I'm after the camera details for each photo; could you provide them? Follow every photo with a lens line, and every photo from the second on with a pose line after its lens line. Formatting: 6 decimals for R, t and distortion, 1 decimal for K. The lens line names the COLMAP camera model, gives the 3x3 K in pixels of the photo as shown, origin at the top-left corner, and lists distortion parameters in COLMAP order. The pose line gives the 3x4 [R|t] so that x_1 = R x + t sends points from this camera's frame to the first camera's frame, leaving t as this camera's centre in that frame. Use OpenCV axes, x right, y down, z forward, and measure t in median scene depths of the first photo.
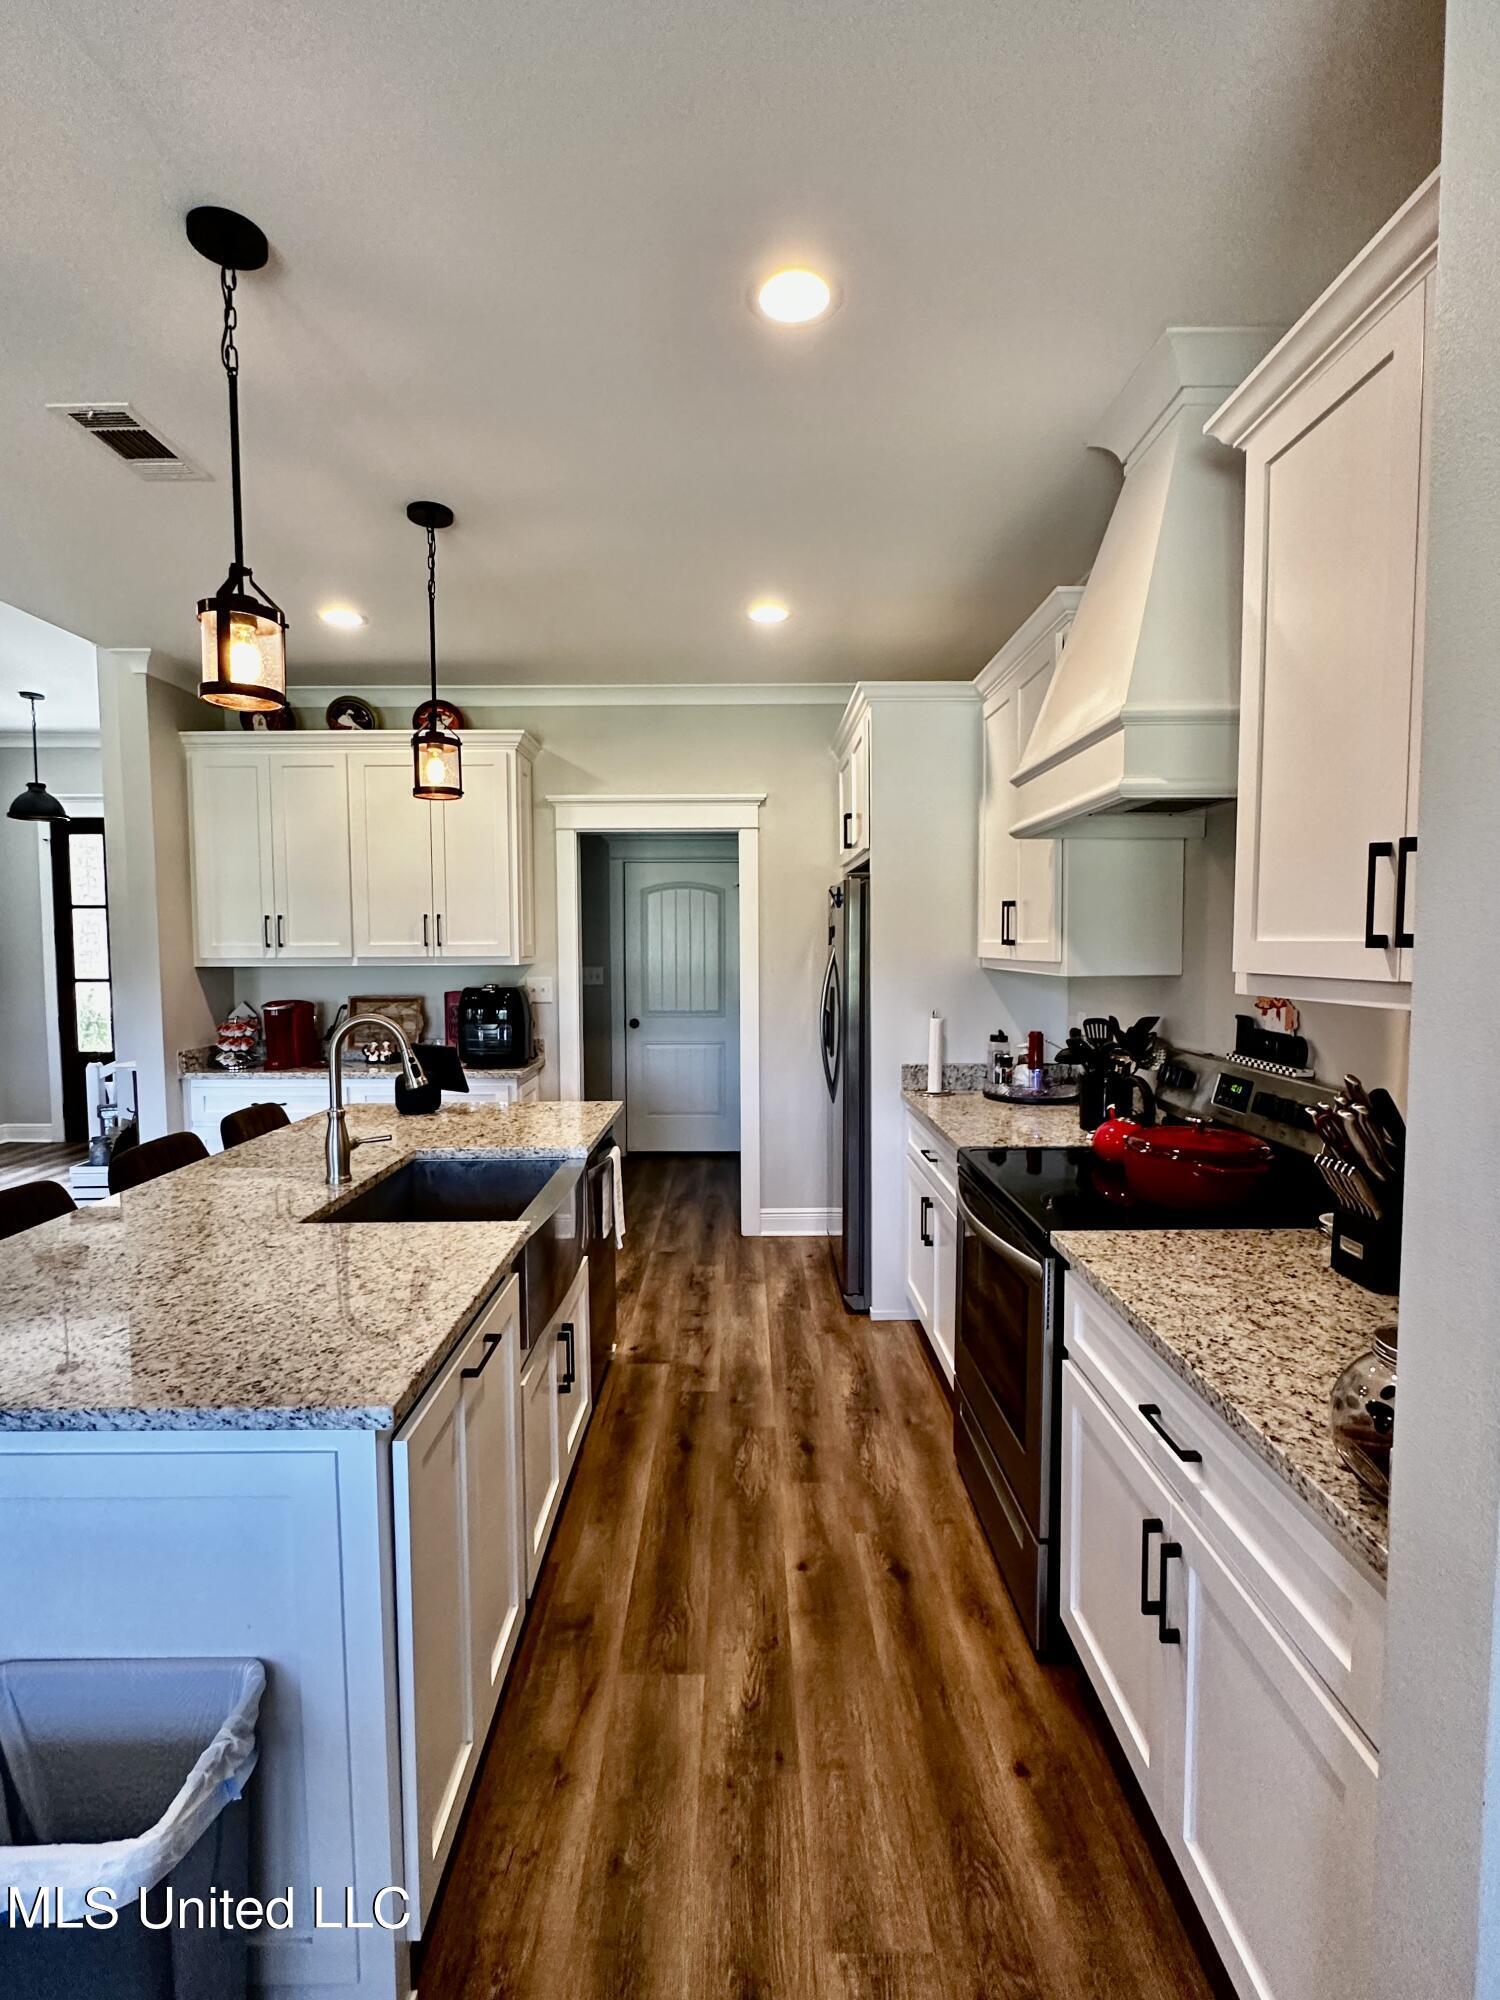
lens RADIAL K [[922.6, 0, 750.0], [0, 922.6, 1000.0], [0, 0, 1]] dist [0.001755, 0.000420]
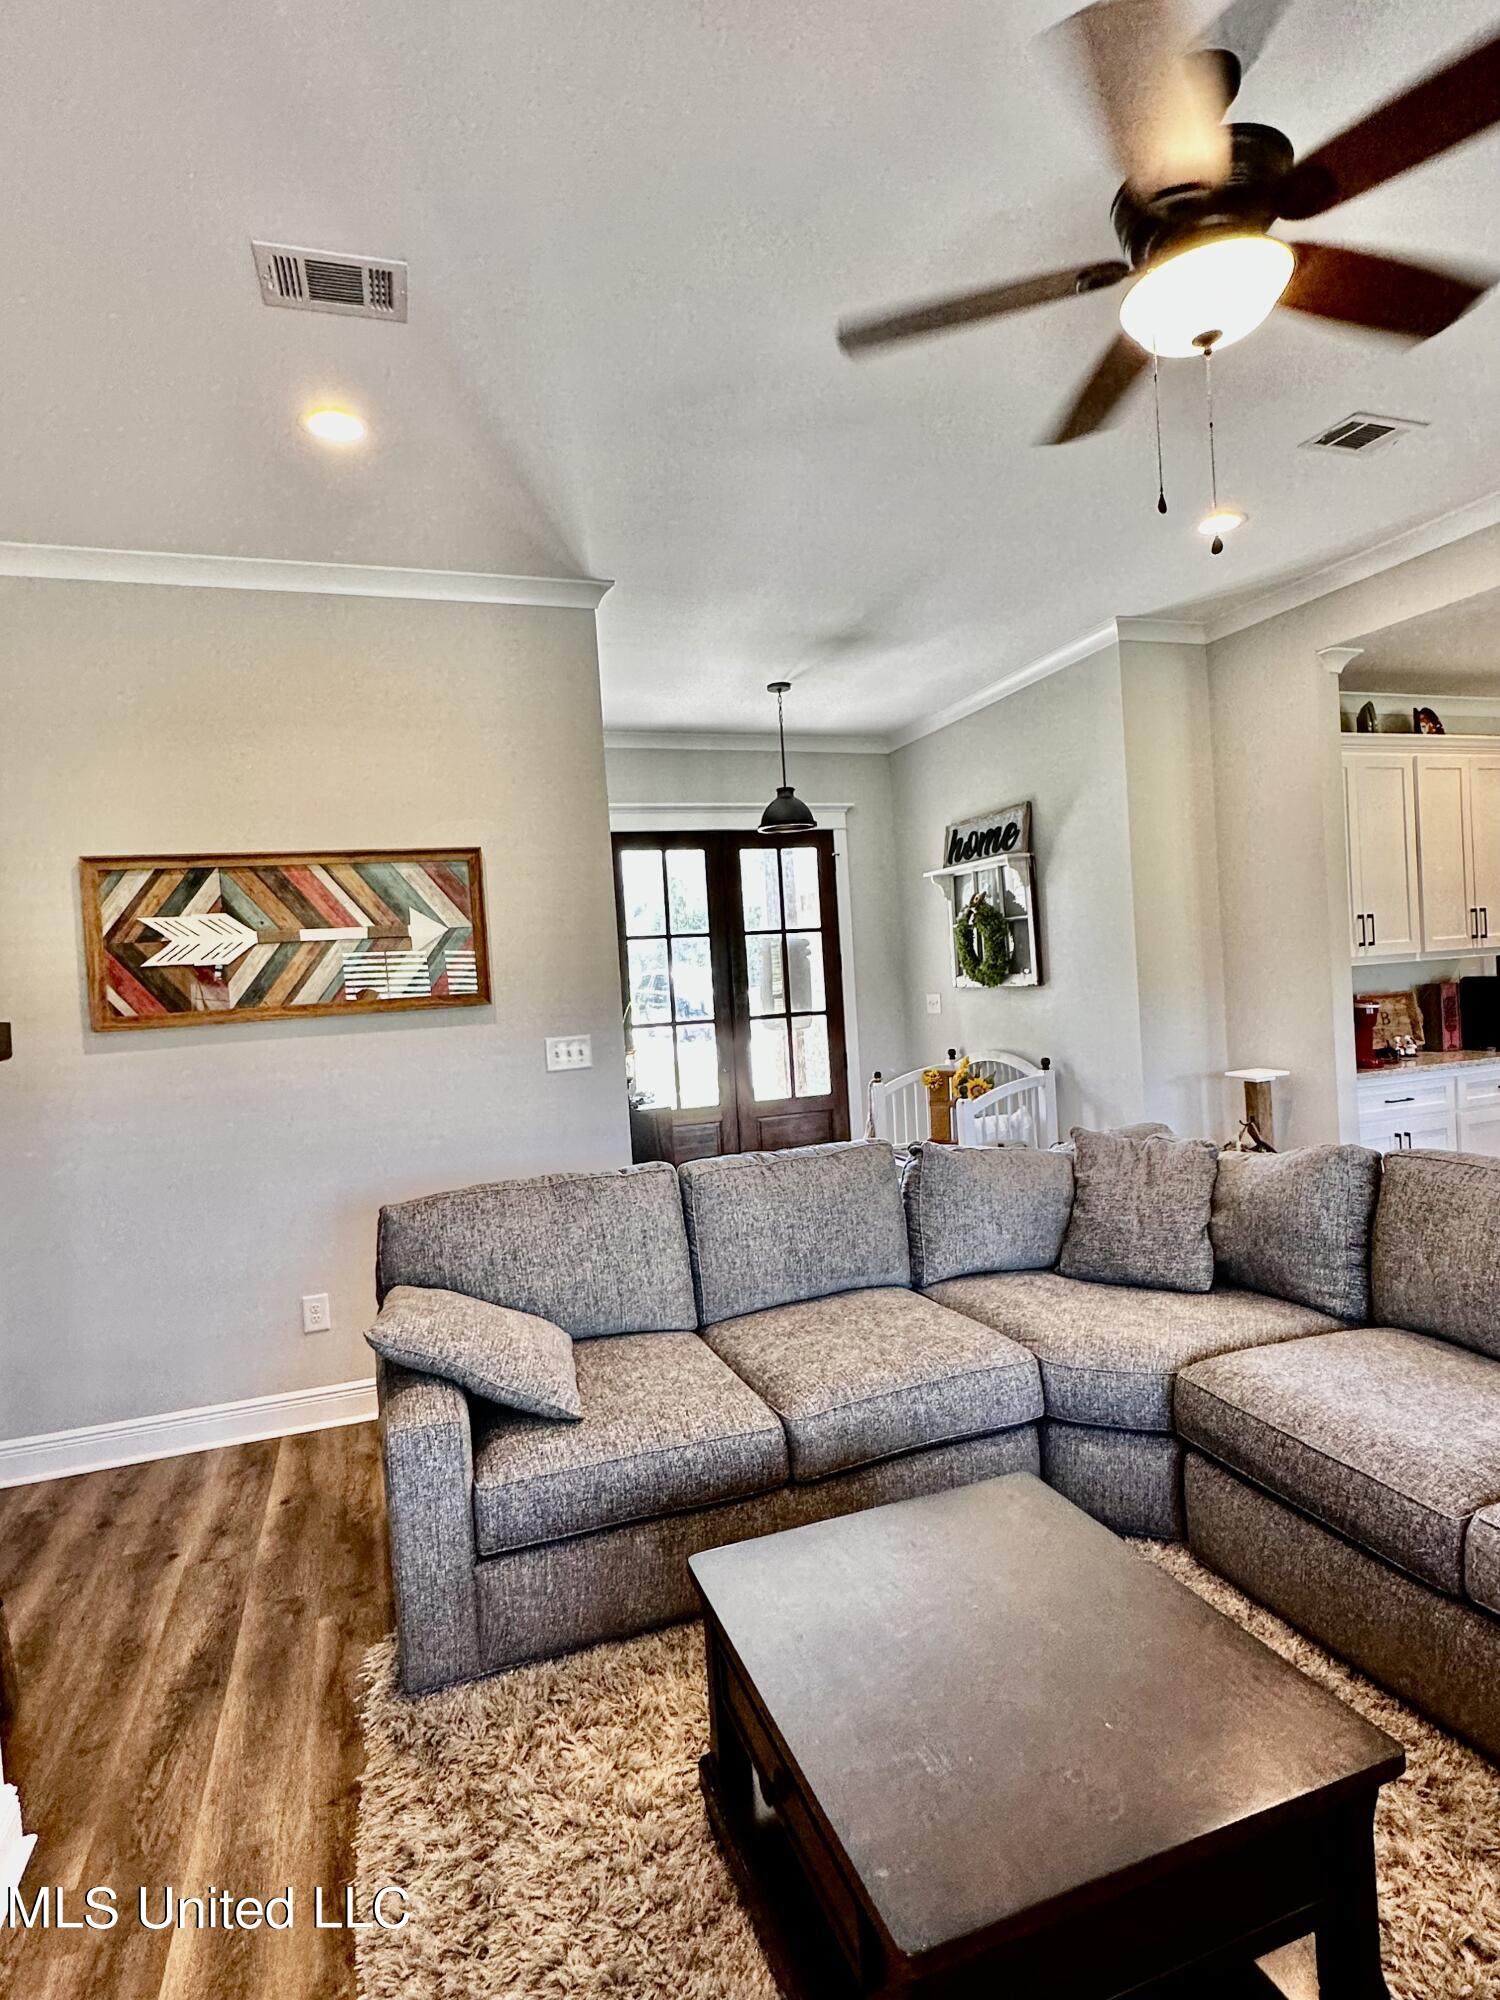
lens RADIAL K [[1052.6, 0, 750.0], [0, 1052.6, 1000.0], [0, 0, 1]] dist [-0.001592, -0.000131]
pose [[0.945846, -0.063277, 0.318388, -1.127893], [0.074664, 0.996928, -0.023673, -0.015893], [-0.315912, 0.046163, 0.947665, 0.090417]]
